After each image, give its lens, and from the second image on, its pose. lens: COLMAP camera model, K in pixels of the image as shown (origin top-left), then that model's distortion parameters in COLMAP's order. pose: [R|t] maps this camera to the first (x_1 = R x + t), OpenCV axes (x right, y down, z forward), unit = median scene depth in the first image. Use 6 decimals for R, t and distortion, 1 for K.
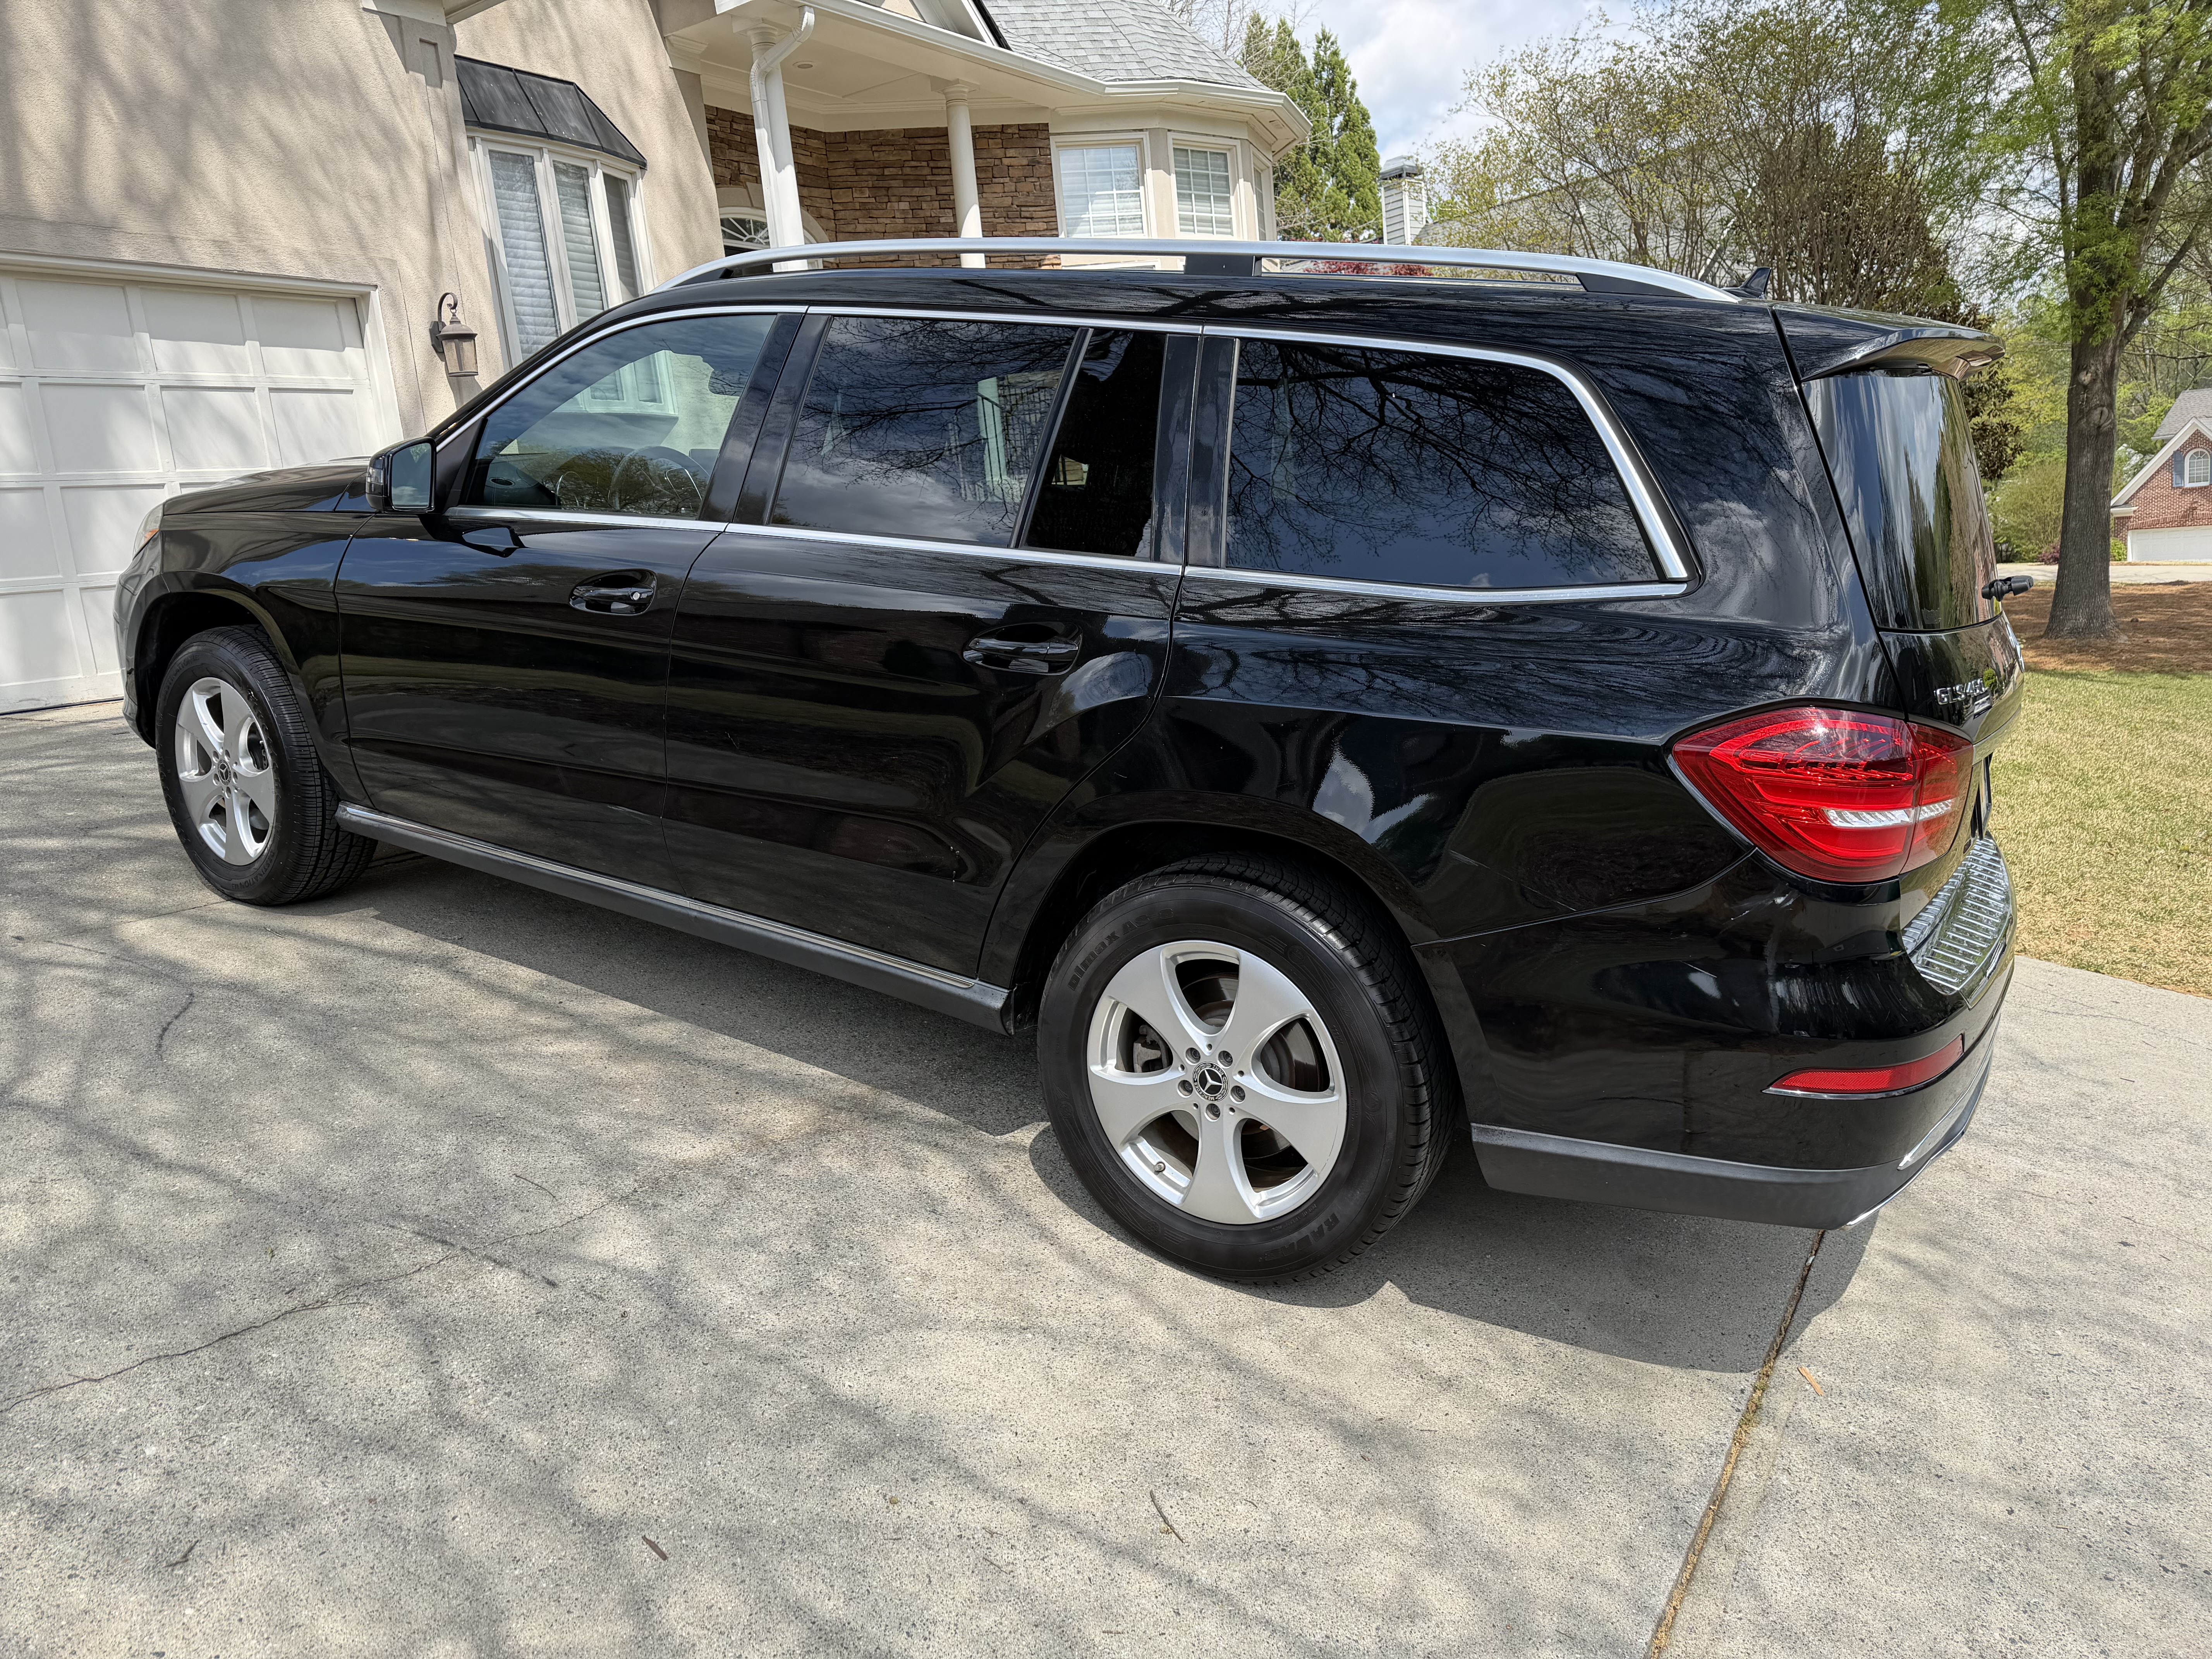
lens RADIAL K [[1516.4, 0, 1106.0], [0, 1516.4, 829.5], [0, 0, 1]] dist [0.006463, -0.022525]
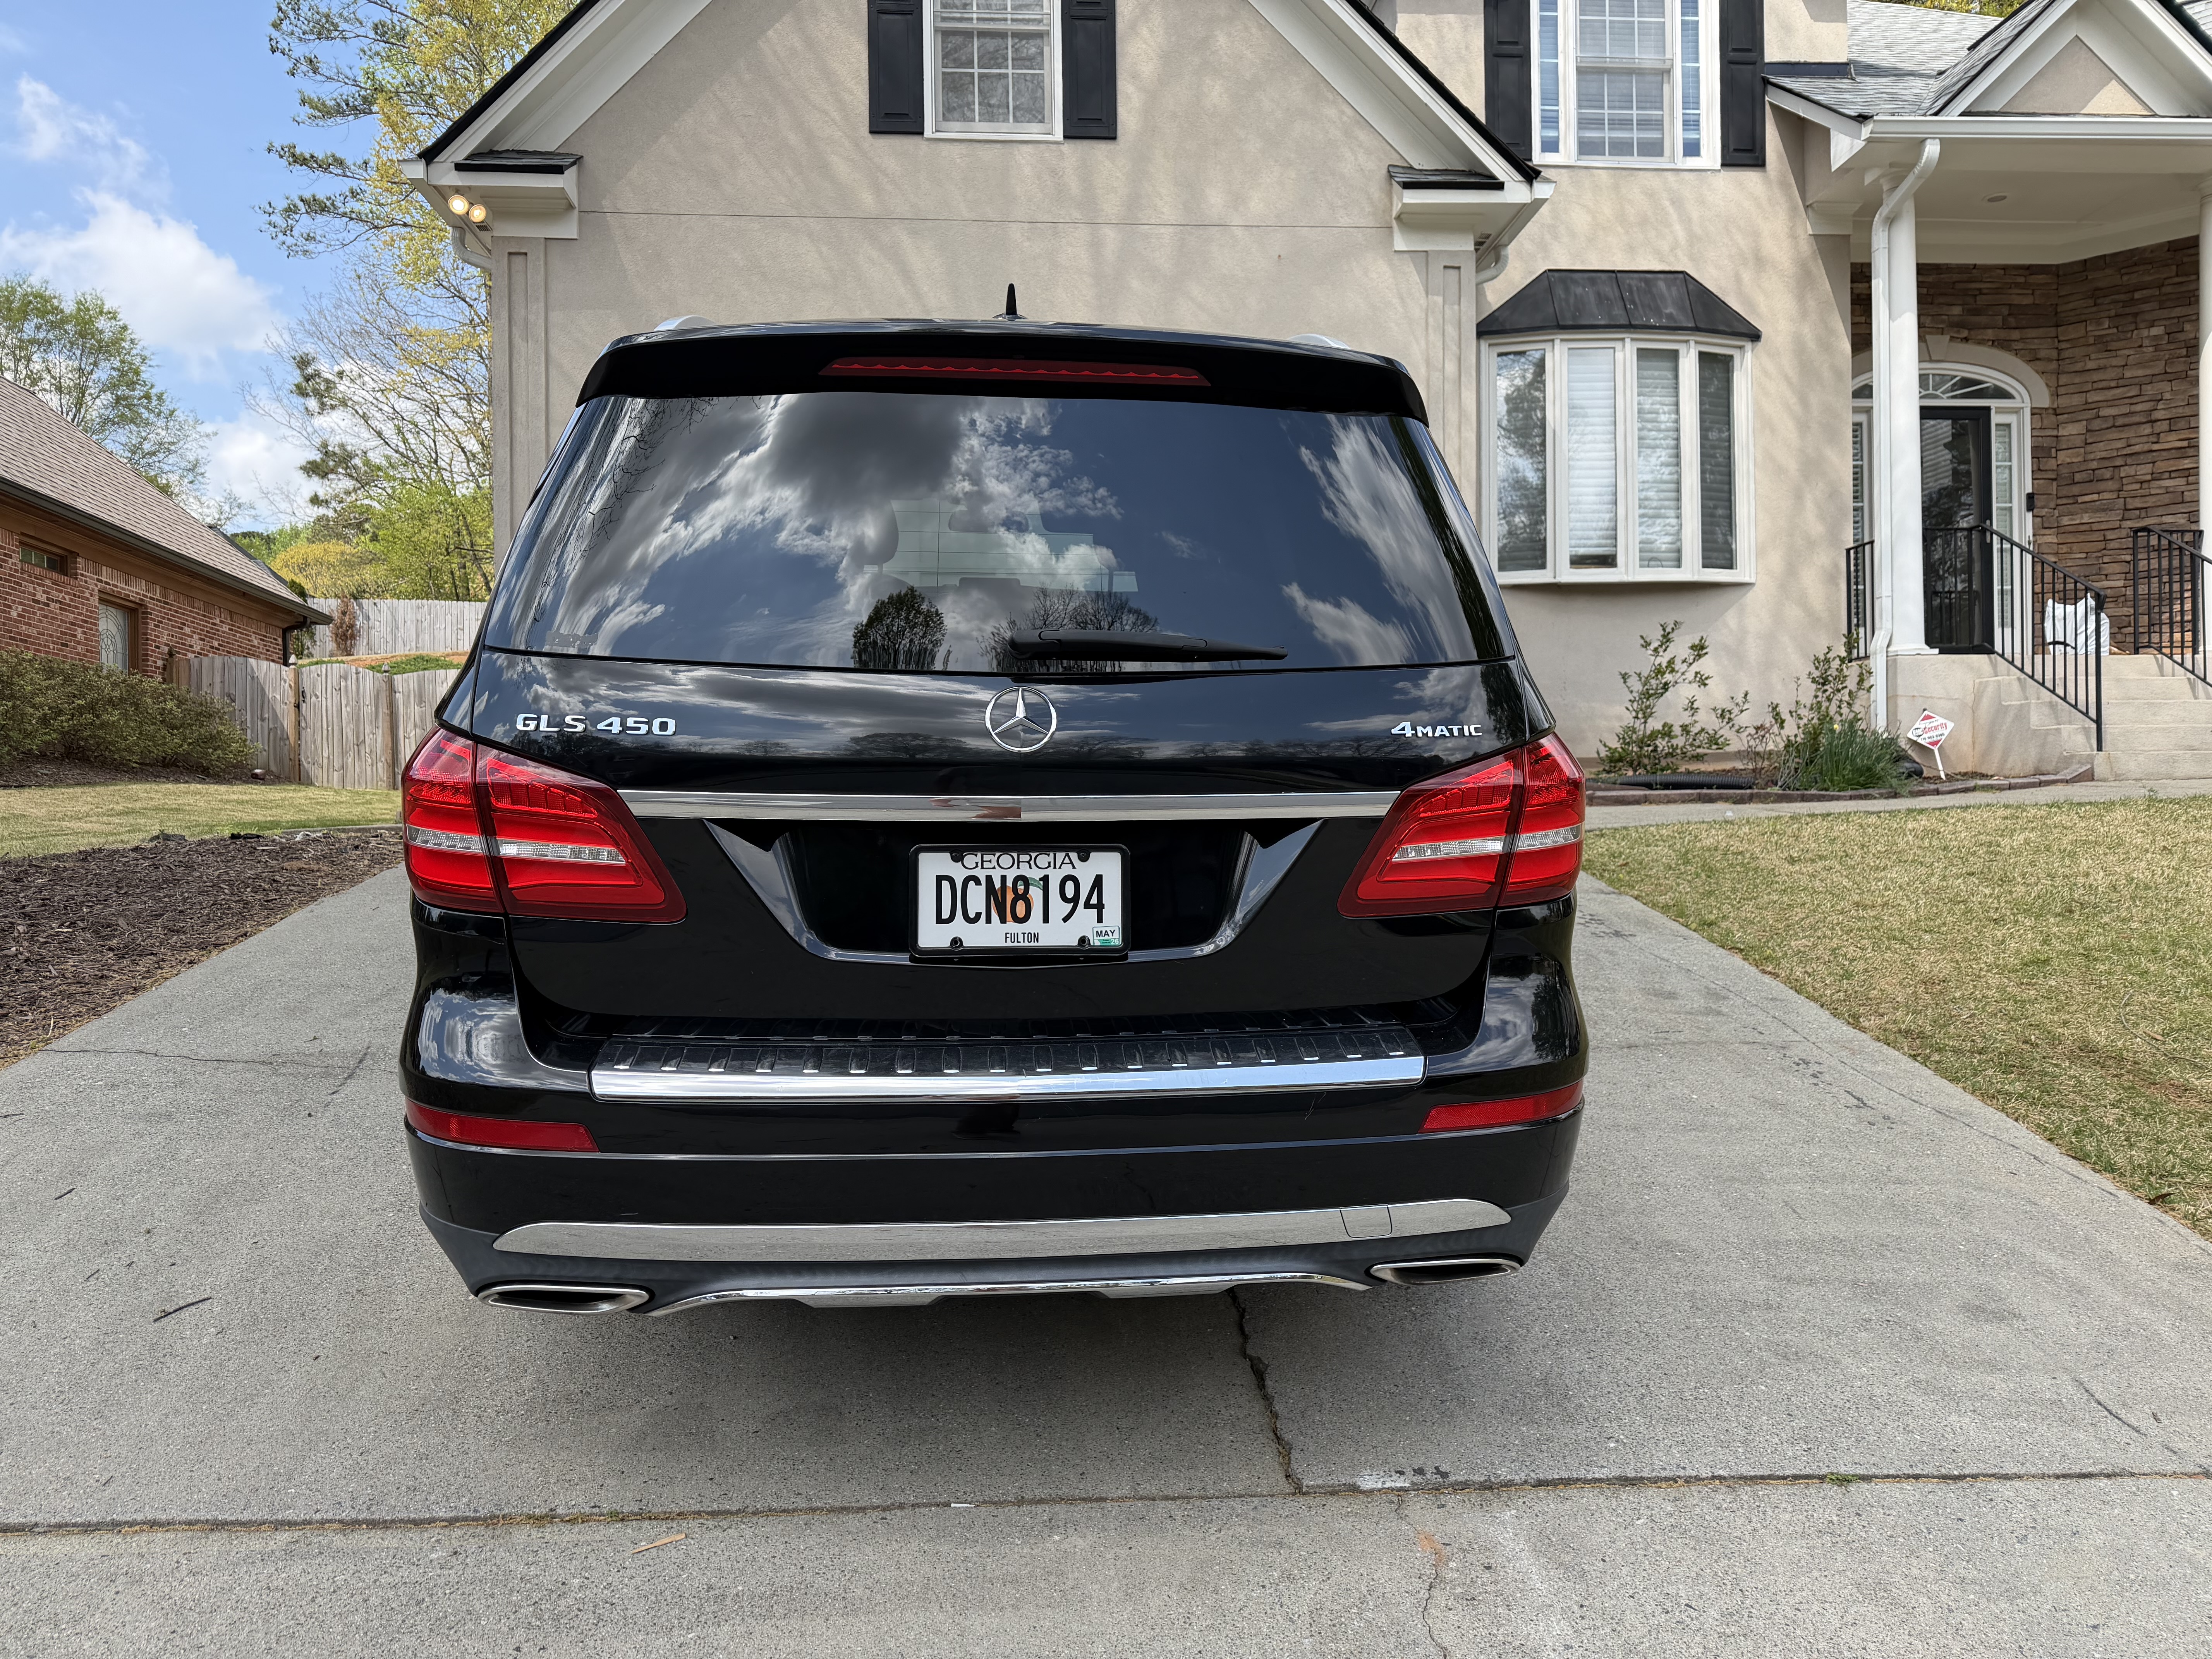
lens RADIAL K [[1516.4, 0, 1106.0], [0, 1516.4, 829.5], [0, 0, 1]] dist [0.006463, -0.022525]
pose [[0.610738, 0.076818, -0.788098, 0.239281], [-0.180782, 0.982524, -0.044329, -0.003840], [0.770920, 0.169547, 0.613951, 0.123832]]
